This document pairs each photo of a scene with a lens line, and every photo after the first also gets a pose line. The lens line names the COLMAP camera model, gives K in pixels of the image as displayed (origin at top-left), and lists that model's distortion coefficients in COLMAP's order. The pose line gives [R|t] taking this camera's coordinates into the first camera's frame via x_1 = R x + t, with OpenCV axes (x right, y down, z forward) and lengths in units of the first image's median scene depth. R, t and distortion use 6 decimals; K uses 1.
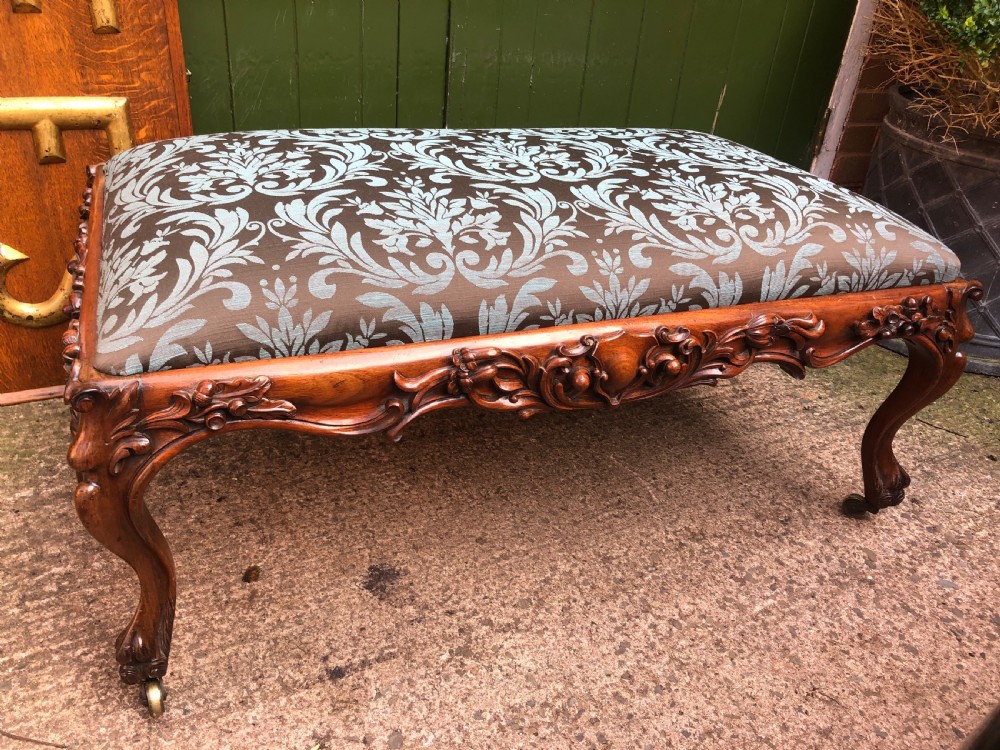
lens RADIAL K [[835.1, 0, 508.5], [0, 835.1, 375.5], [0, 0, 1]] dist [-0.002093, 0.020381]
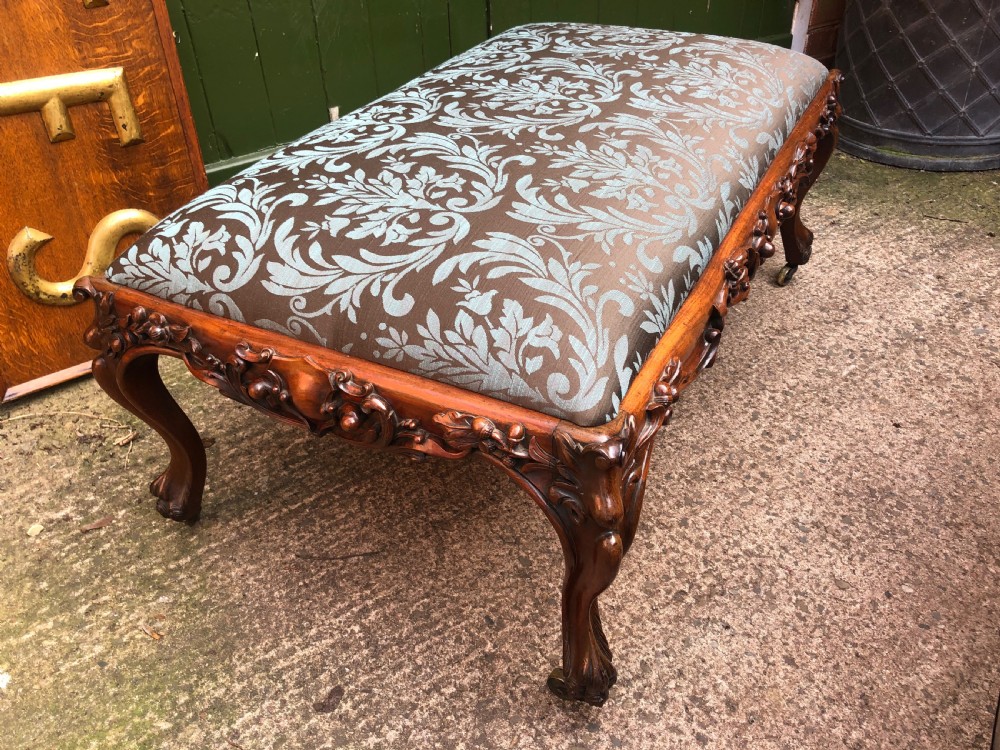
lens RADIAL K [[833.1, 0, 510.5], [0, 833.1, 369.5], [0, 0, 1]] dist [-0.000254, 0.021263]
pose [[0.982283, -0.180015, 0.052102, -0.280264], [0.173303, 0.978364, 0.113004, 0.045040], [-0.071317, -0.101973, 0.992227, -0.232468]]
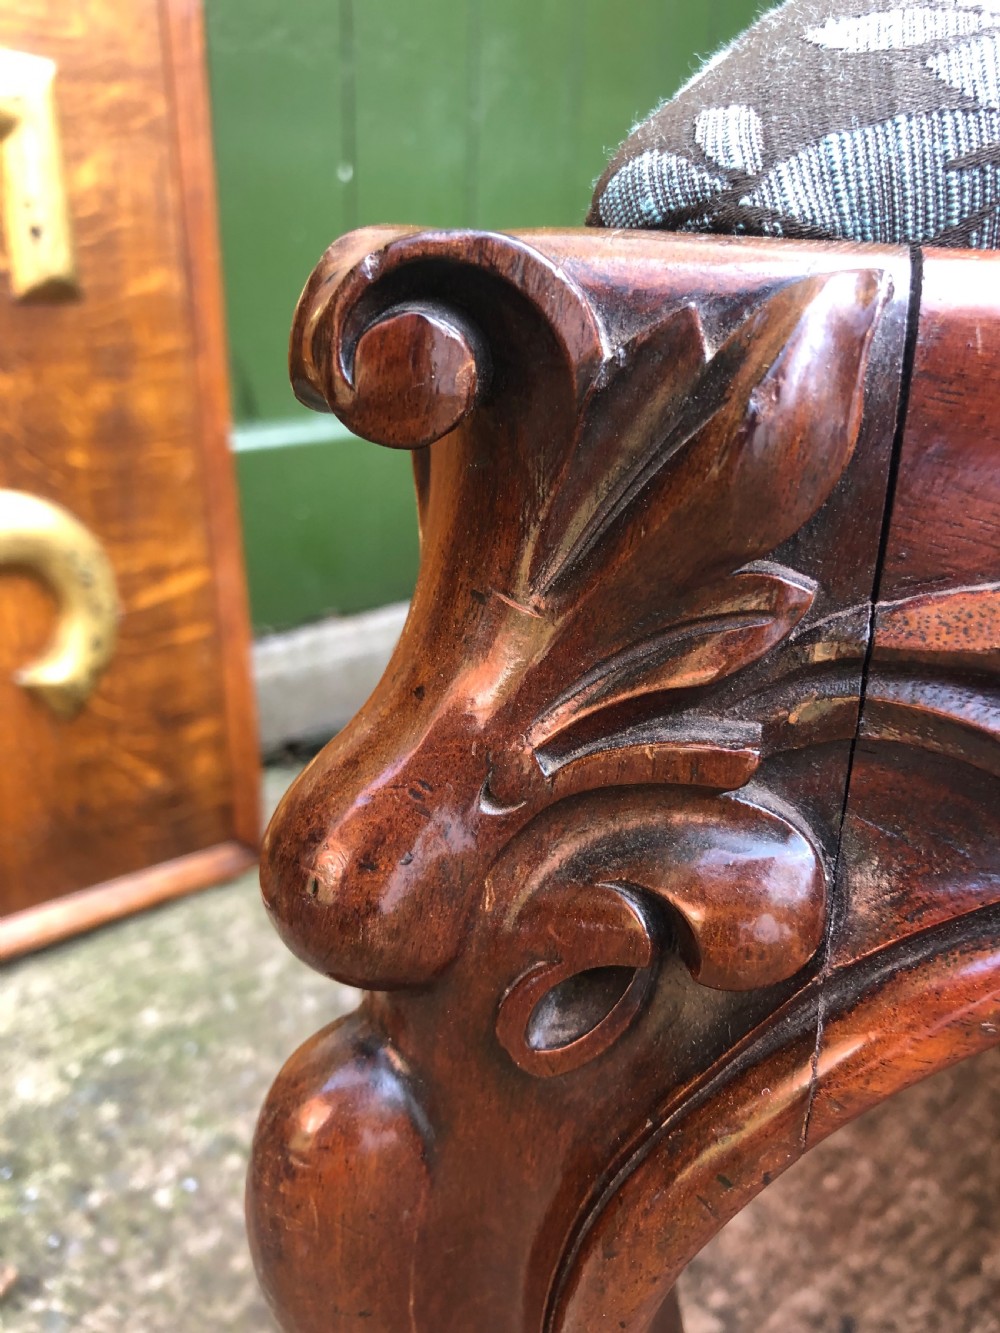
lens RADIAL K [[1151.0, 0, 504.6], [0, 1151.0, 672.0], [0, 0, 1]] dist [-0.027464, 0.018608]
pose [[0.957938, -0.163576, 0.235792, -0.669036], [0.194413, 0.974279, -0.113944, 0.045005], [-0.211088, 0.154992, 0.965101, 0.543023]]
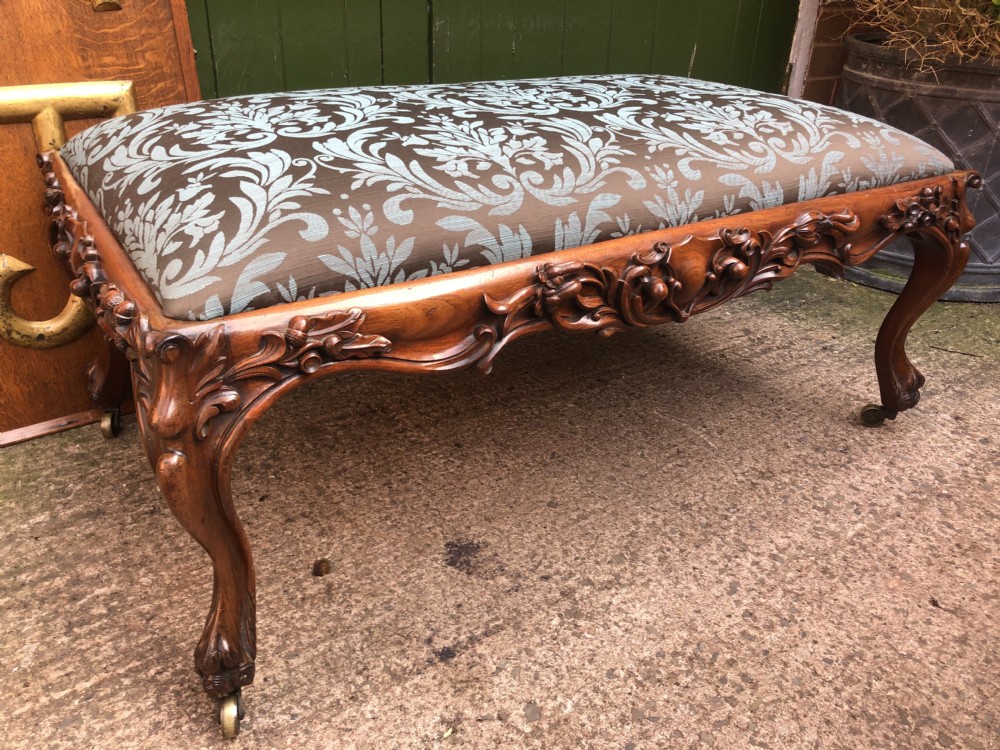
lens RADIAL K [[833.1, 0, 505.3], [0, 833.1, 366.4], [0, 0, 1]] dist [-0.000254, 0.021263]
pose [[0.988537, -0.112863, 0.100284, -0.180507], [0.117325, 0.992297, -0.039757, 0.082792], [-0.095025, 0.051067, 0.994164, 0.072788]]
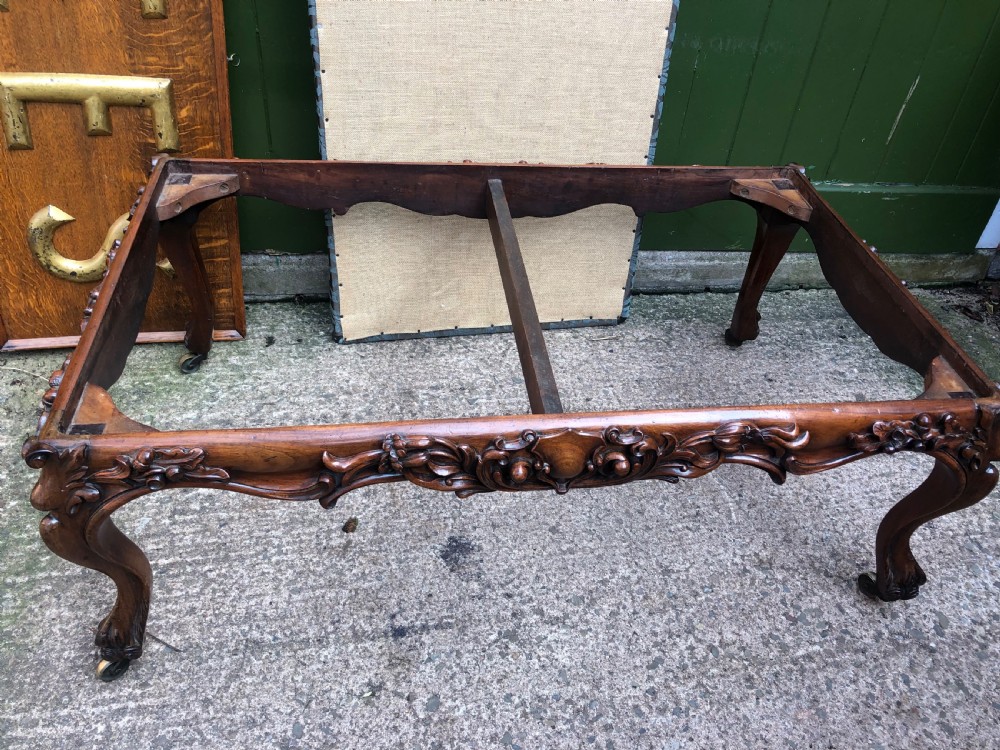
lens RADIAL K [[833.1, 0, 505.7], [0, 833.1, 365.4], [0, 0, 1]] dist [-0.000254, 0.021263]
pose [[0.962953, 0.159636, -0.217341, 0.120162], [-0.130400, 0.981113, 0.142873, -0.178327], [0.236044, -0.109238, 0.965583, -0.046536]]
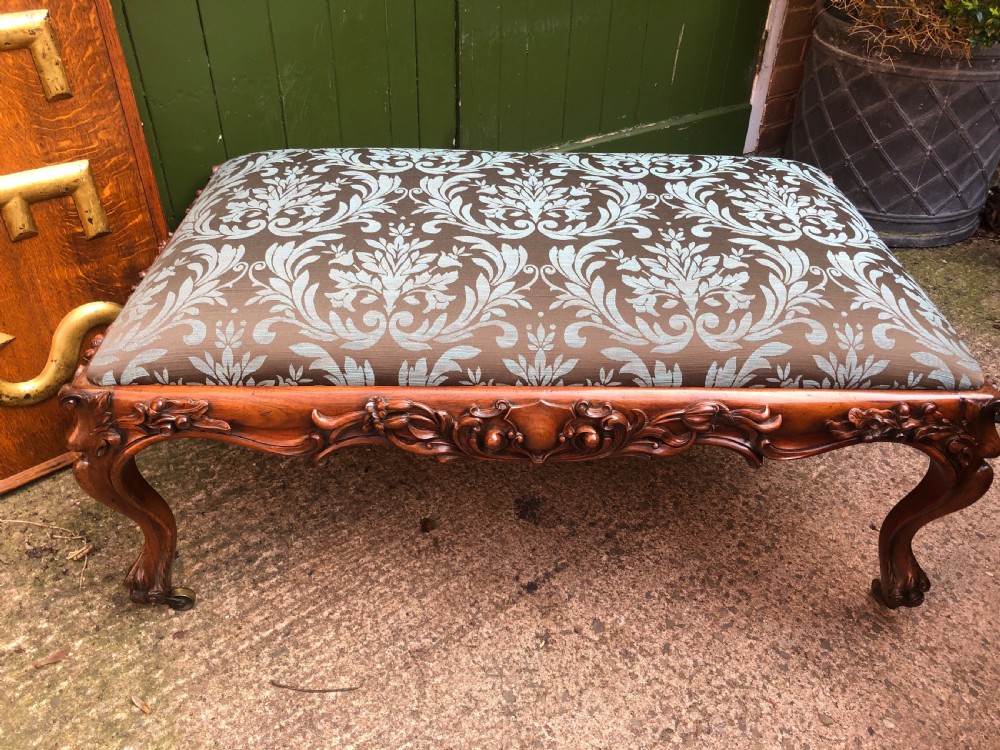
lens RADIAL K [[835.1, 0, 505.6], [0, 835.1, 370.7], [0, 0, 1]] dist [-0.002093, 0.020381]
pose [[0.977271, -0.172017, 0.123898, -0.313358], [0.156285, 0.979491, 0.127173, -0.120708], [-0.143233, -0.104919, 0.984112, -0.187877]]
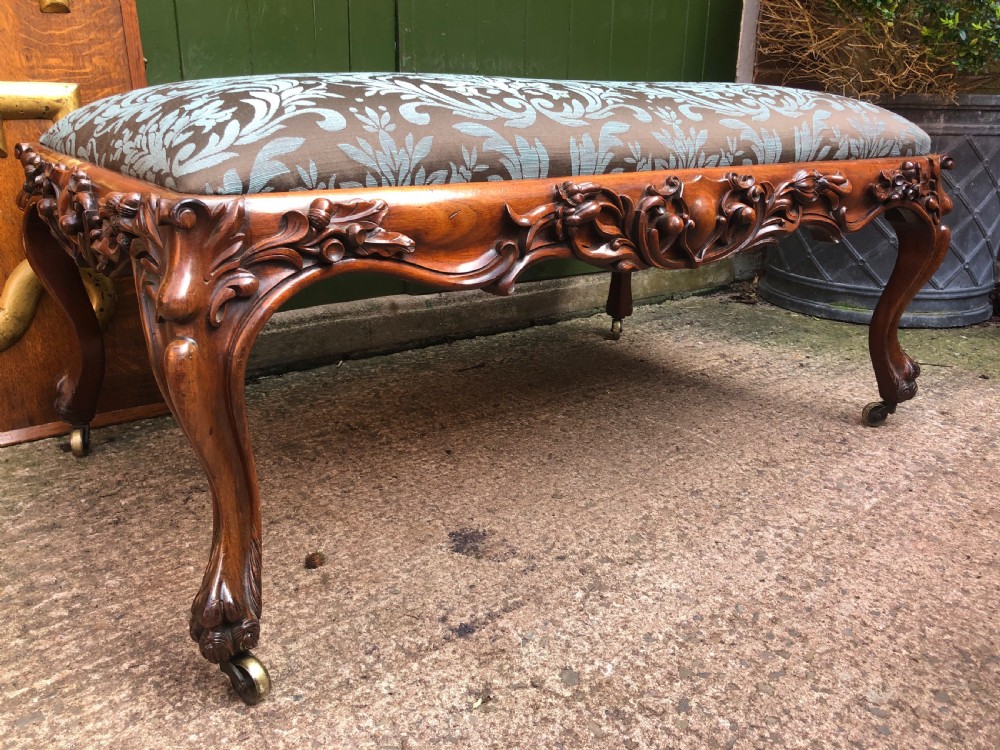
lens RADIAL K [[833.1, 0, 512.3], [0, 833.1, 360.2], [0, 0, 1]] dist [-0.000254, 0.021263]
pose [[0.970975, -0.132638, 0.199034, -0.261593], [0.170723, 0.967151, -0.188343, 0.240667], [-0.167514, 0.216856, 0.961724, 0.145641]]
